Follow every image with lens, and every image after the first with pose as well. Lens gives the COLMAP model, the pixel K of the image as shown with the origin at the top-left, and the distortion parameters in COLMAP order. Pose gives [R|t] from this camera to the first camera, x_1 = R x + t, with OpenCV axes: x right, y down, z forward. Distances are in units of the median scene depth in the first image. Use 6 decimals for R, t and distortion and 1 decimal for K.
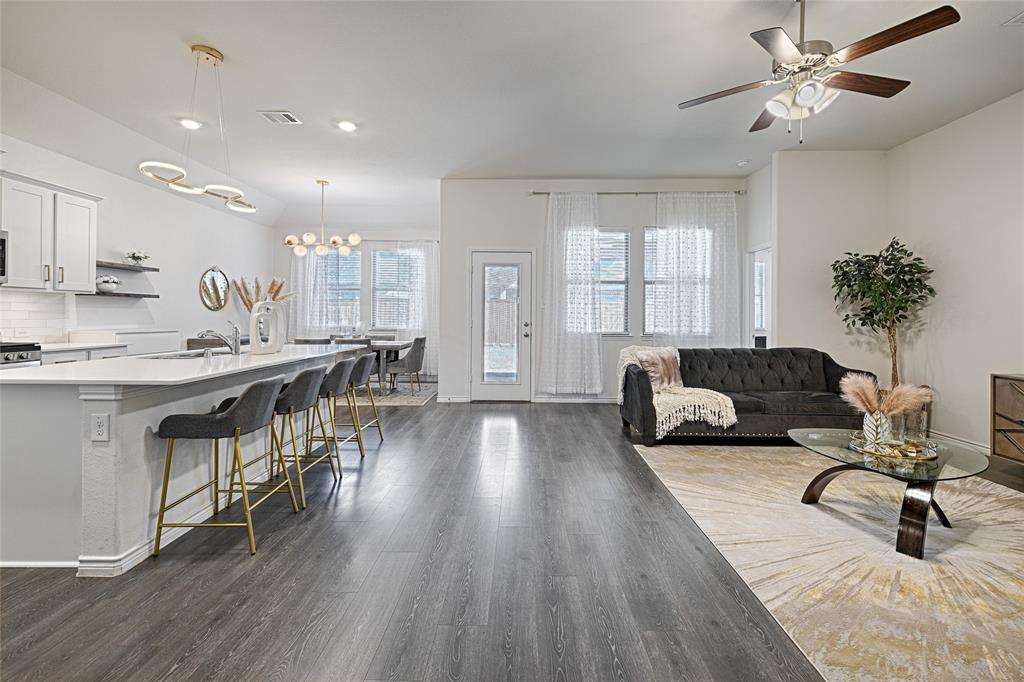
lens RADIAL K [[430.8, 0, 534.0], [0, 430.8, 318.5], [0, 0, 1]] dist [0.004306, 0.000500]
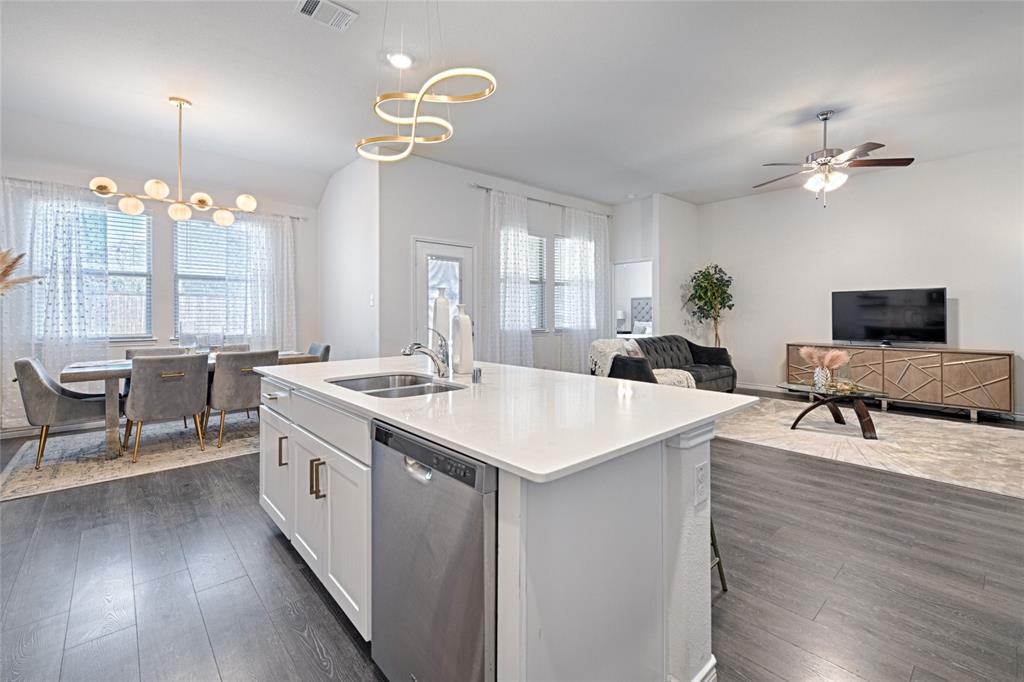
lens RADIAL K [[430.8, 0, 525.5], [0, 430.8, 306.2], [0, 0, 1]] dist [0.004306, 0.000500]
pose [[0.743625, 0.002846, 0.668591, -0.750202], [0.012157, 0.999768, -0.017778, -0.008052], [-0.668486, 0.021349, 0.743418, 0.298012]]
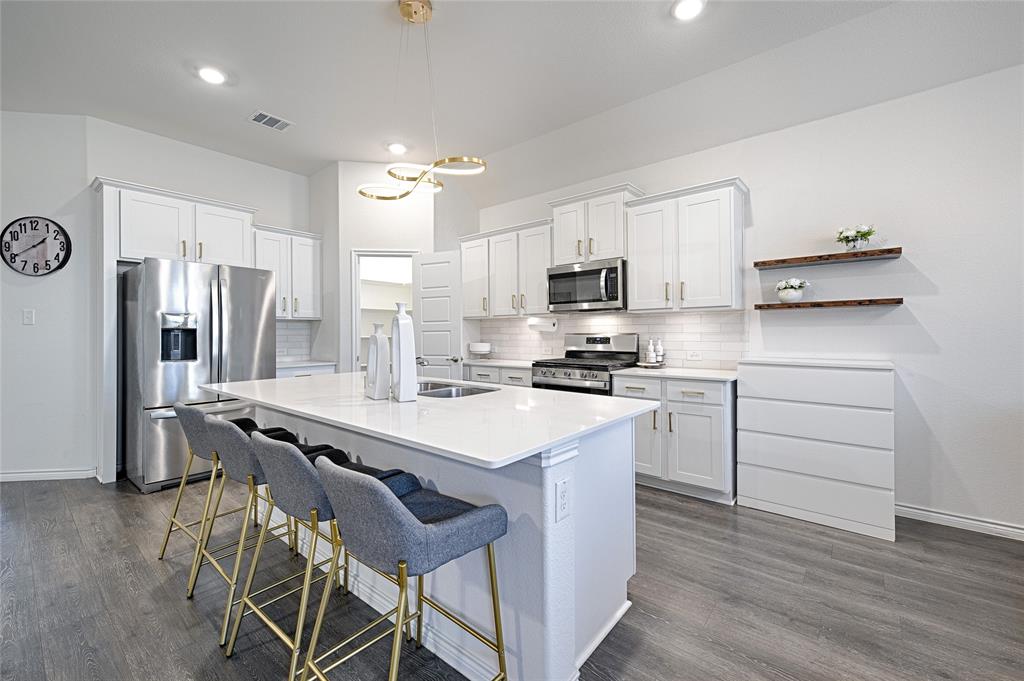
lens RADIAL K [[420.7, 0, 514.6], [0, 420.7, 333.2], [0, 0, 1]] dist [0.005530, -0.000241]
pose [[-0.656129, -0.005888, -0.754626, -0.204812], [-0.003581, 0.999983, -0.004689, -0.008431], [0.754640, -0.000374, -0.656139, 1.126862]]
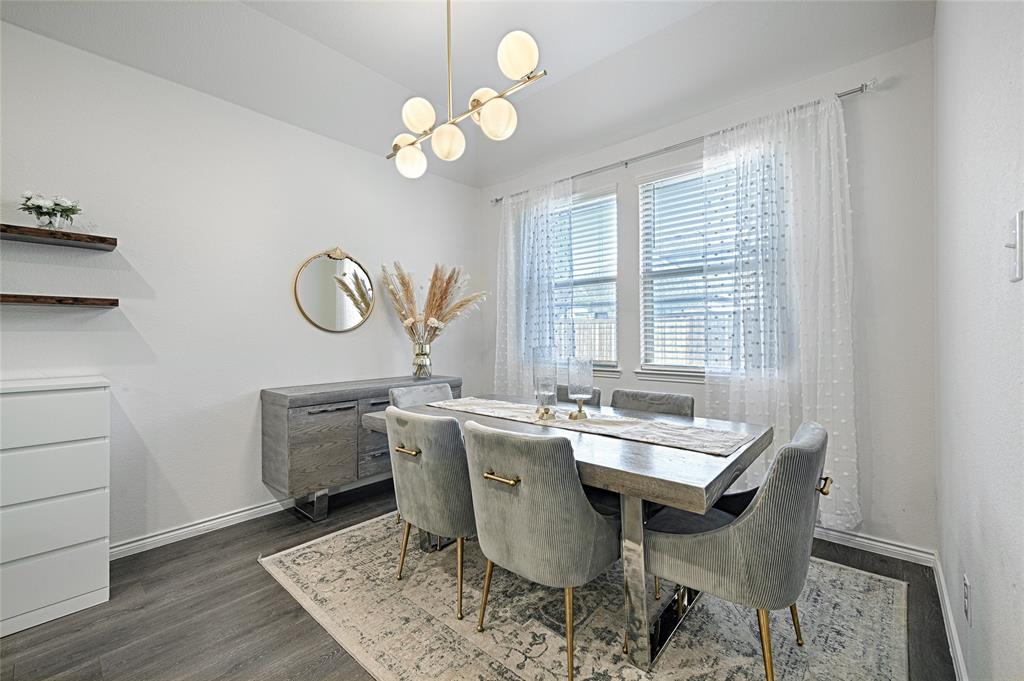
lens RADIAL K [[420.7, 0, 516.1], [0, 420.7, 335.8], [0, 0, 1]] dist [0.005530, -0.000241]
pose [[0.726889, -0.013289, -0.686626, -0.328622], [0.010232, 0.999911, -0.008520, -0.010753], [0.686679, -0.000832, 0.726961, 1.108823]]
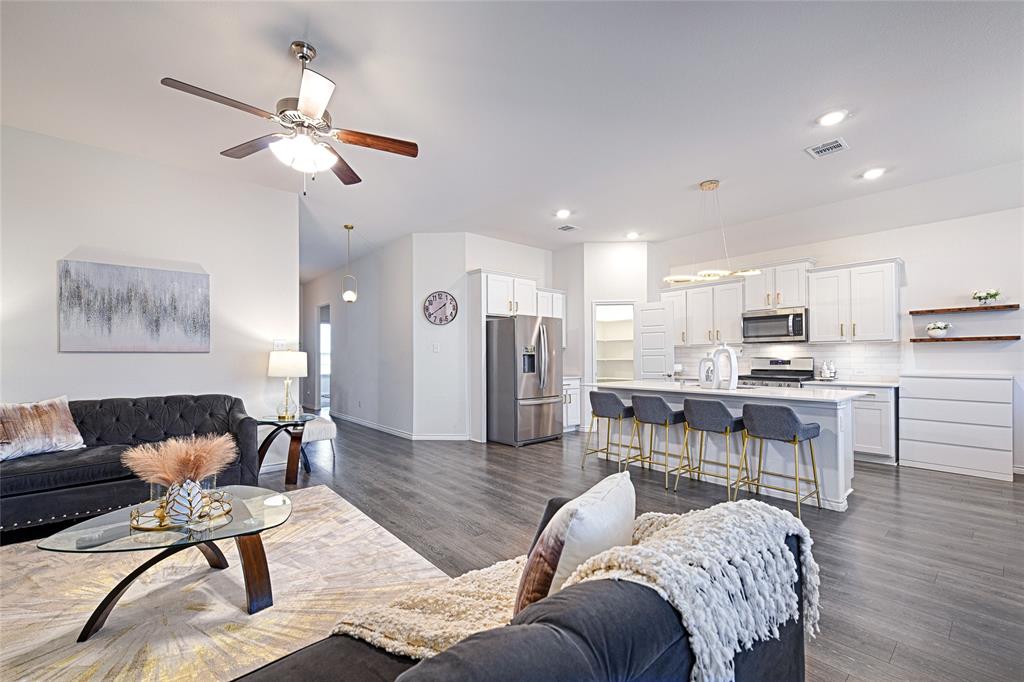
lens RADIAL K [[430.8, 0, 510.2], [0, 430.8, 356.3], [0, 0, 1]] dist [0.004306, 0.000500]
pose [[-0.775267, -0.006357, -0.631602, 0.494933], [-0.004254, 0.999979, -0.004843, -0.006489], [0.631620, -0.001068, -0.775278, 1.179920]]
